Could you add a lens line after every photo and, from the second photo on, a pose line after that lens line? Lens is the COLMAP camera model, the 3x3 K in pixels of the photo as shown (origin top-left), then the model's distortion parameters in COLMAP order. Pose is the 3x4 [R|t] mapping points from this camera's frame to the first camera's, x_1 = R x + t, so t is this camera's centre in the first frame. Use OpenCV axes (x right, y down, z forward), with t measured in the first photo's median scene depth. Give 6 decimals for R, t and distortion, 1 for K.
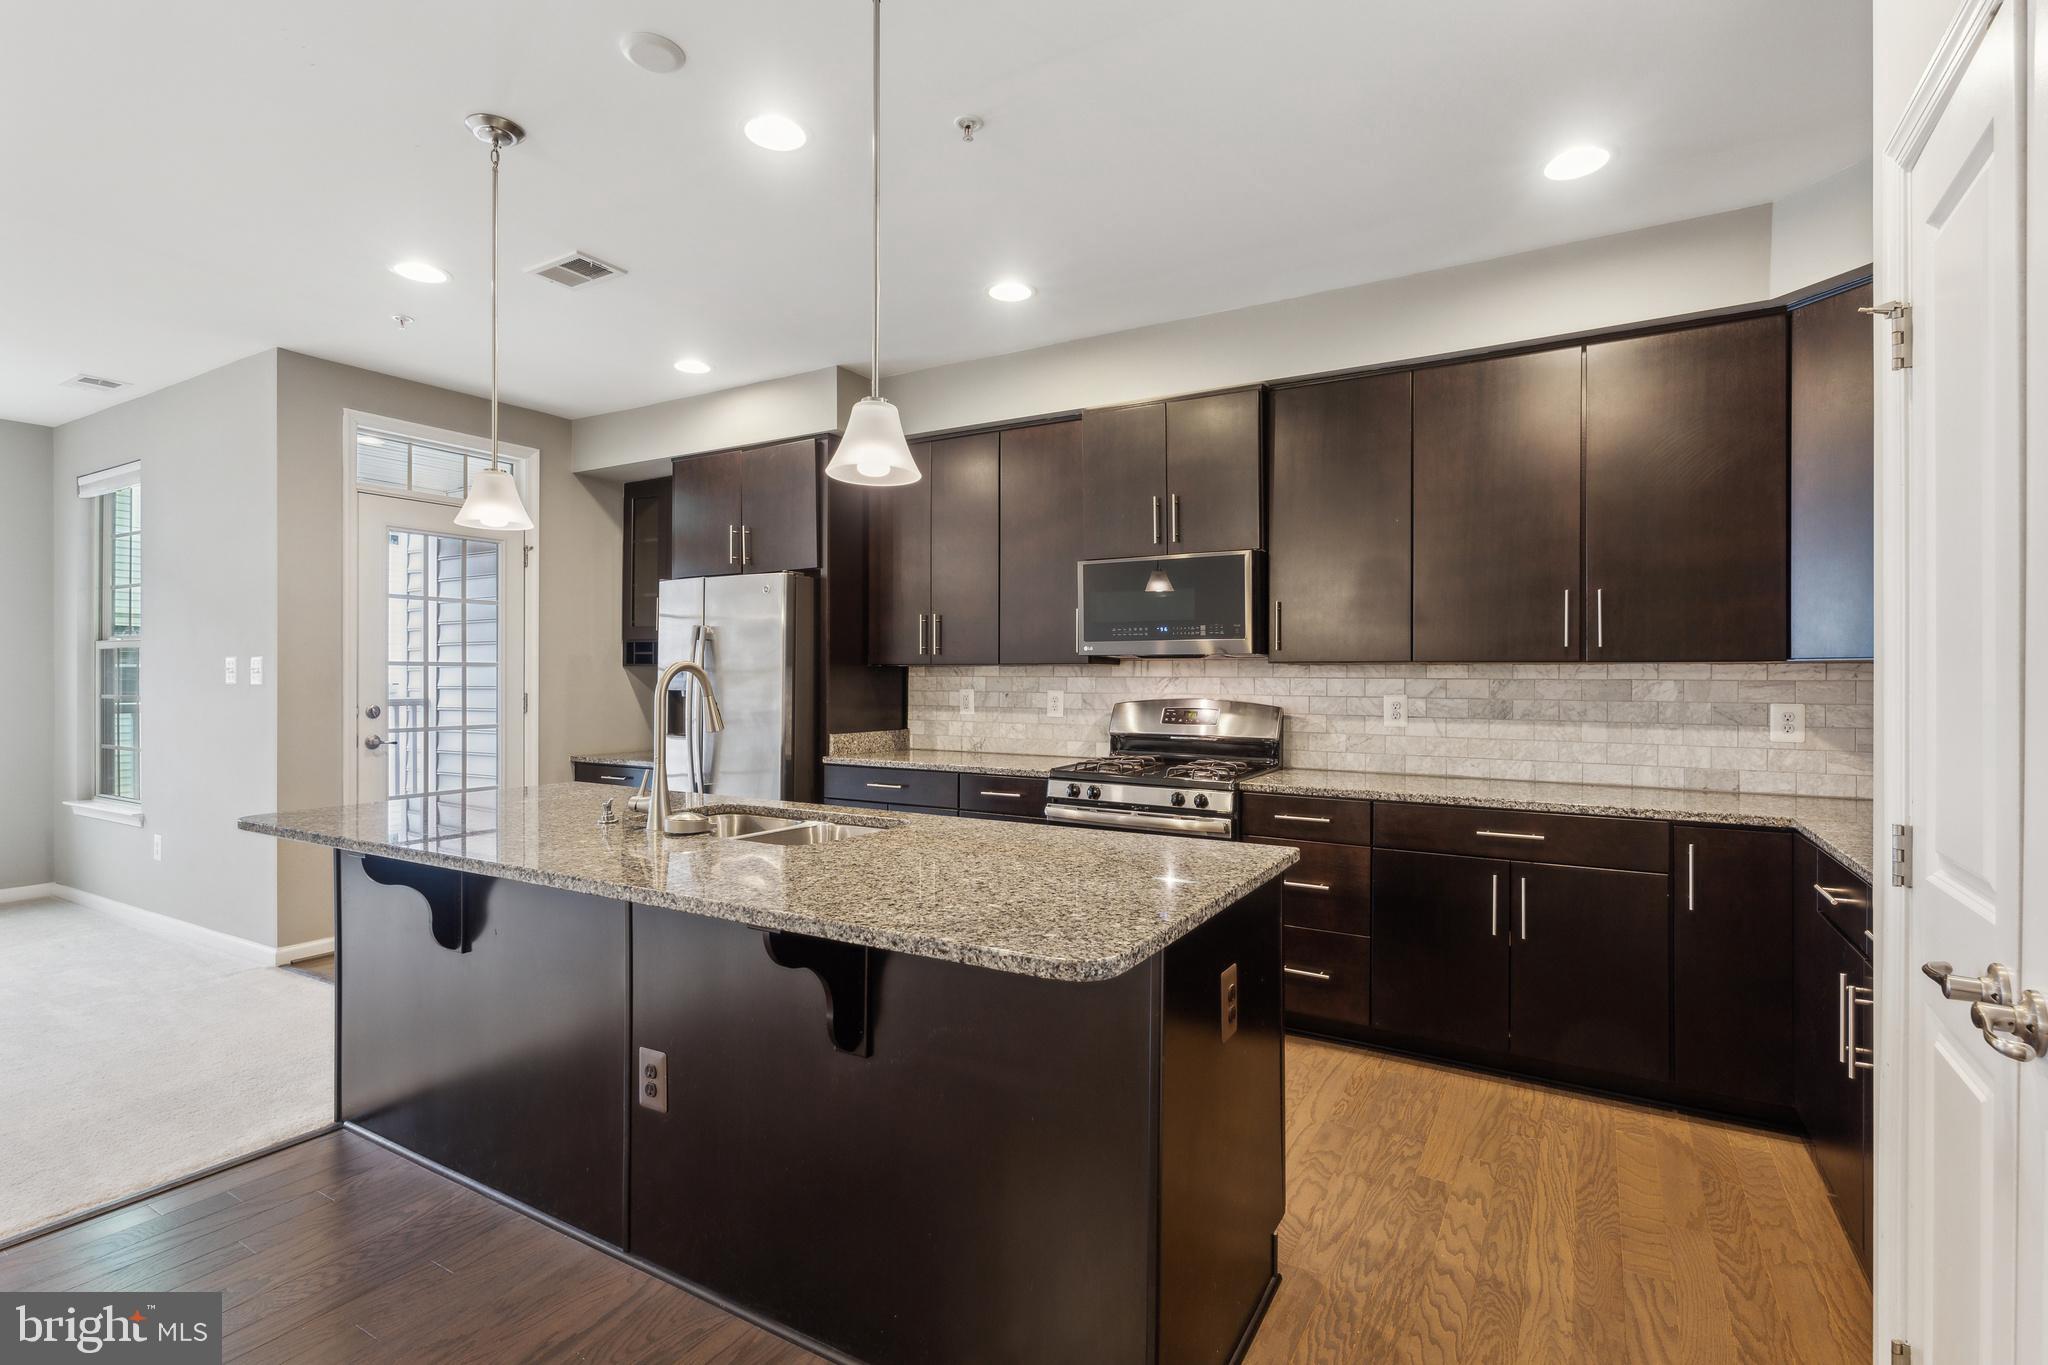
lens RADIAL K [[958.7, 0, 1027.0], [0, 958.7, 679.6], [0, 0, 1]] dist [0.000500, 0.000394]
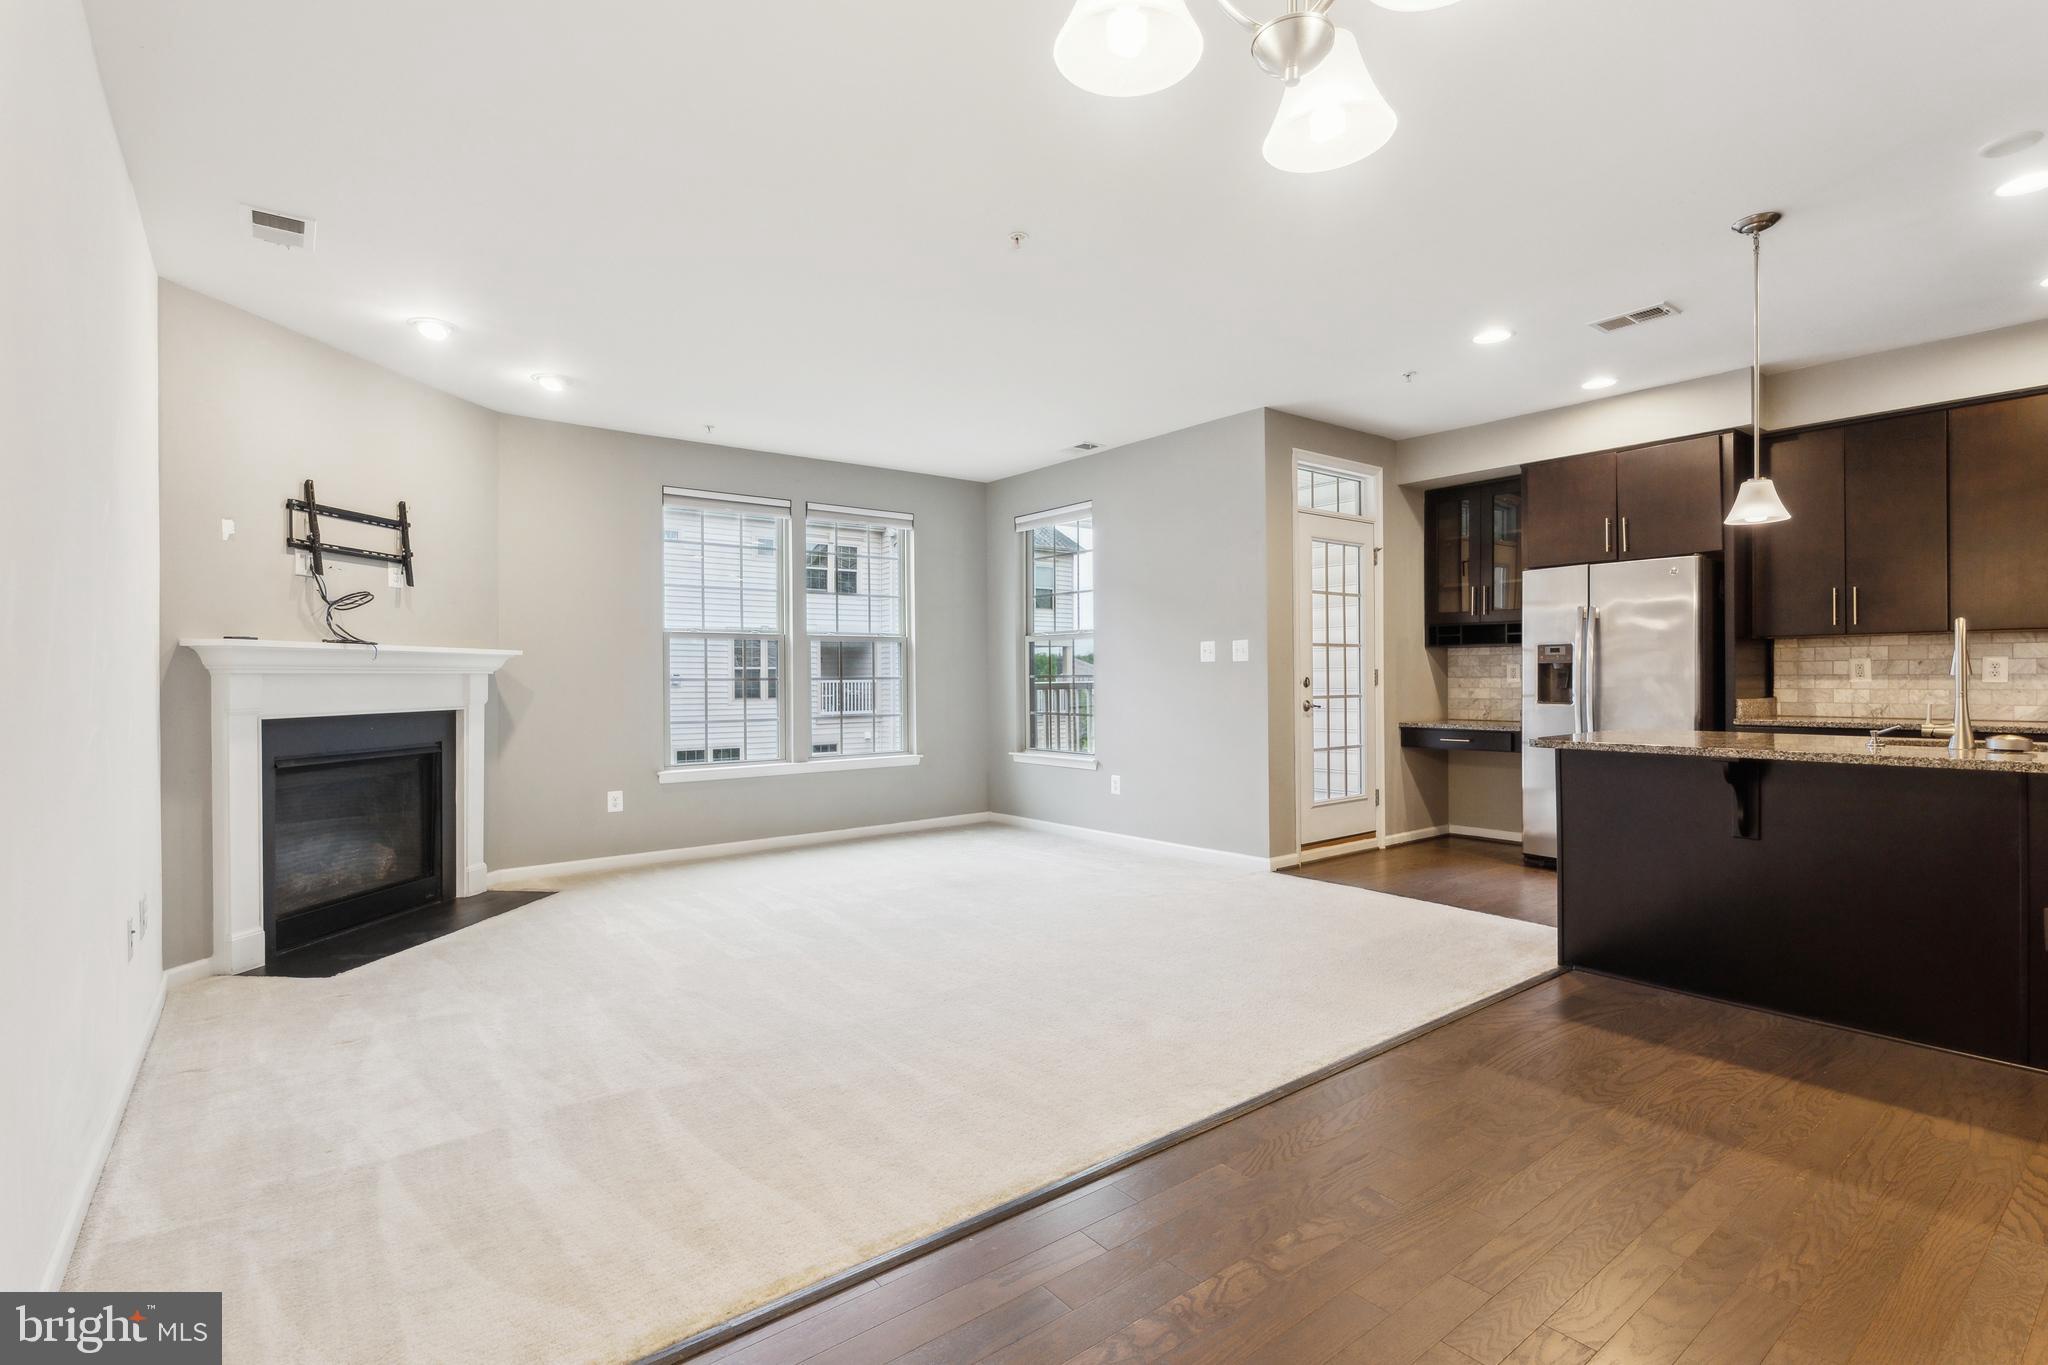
lens RADIAL K [[958.7, 0, 1024.4], [0, 958.7, 682.2], [0, 0, 1]] dist [0.000500, 0.000394]
pose [[0.932220, -0.007600, -0.361813, -0.543909], [0.009106, 0.999956, 0.002456, 0.025577], [0.361778, -0.005584, 0.932247, -0.320491]]
